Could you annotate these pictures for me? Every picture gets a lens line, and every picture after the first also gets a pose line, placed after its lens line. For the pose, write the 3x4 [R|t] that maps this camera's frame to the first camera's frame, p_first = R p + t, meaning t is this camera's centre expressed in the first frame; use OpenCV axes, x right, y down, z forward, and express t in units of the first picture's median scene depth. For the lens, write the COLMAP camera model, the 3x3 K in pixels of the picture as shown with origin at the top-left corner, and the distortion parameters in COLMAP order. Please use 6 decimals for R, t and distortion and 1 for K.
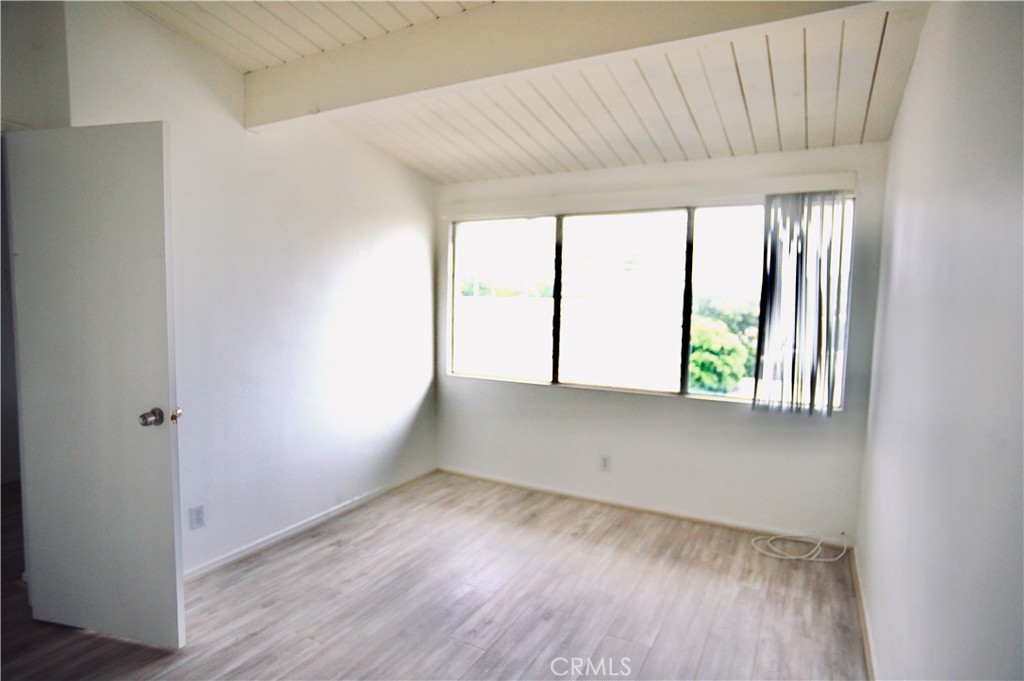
lens RADIAL K [[564.7, 0, 509.4], [0, 564.7, 334.3], [0, 0, 1]] dist [-0.037865, 0.000825]
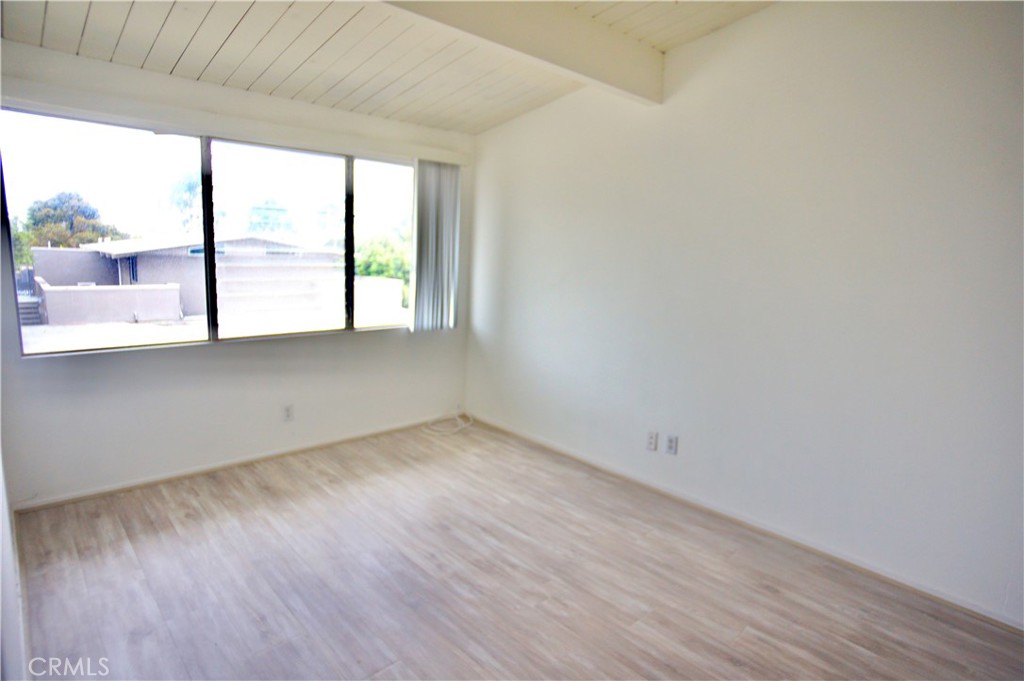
lens RADIAL K [[560.2, 0, 512.0], [0, 560.2, 340.5], [0, 0, 1]] dist [-0.072473, 0.043462]
pose [[0.301286, -0.159816, 0.940045, -0.704052], [0.027843, 0.986909, 0.158860, -0.041936], [-0.953127, -0.021689, 0.301792, 0.415752]]
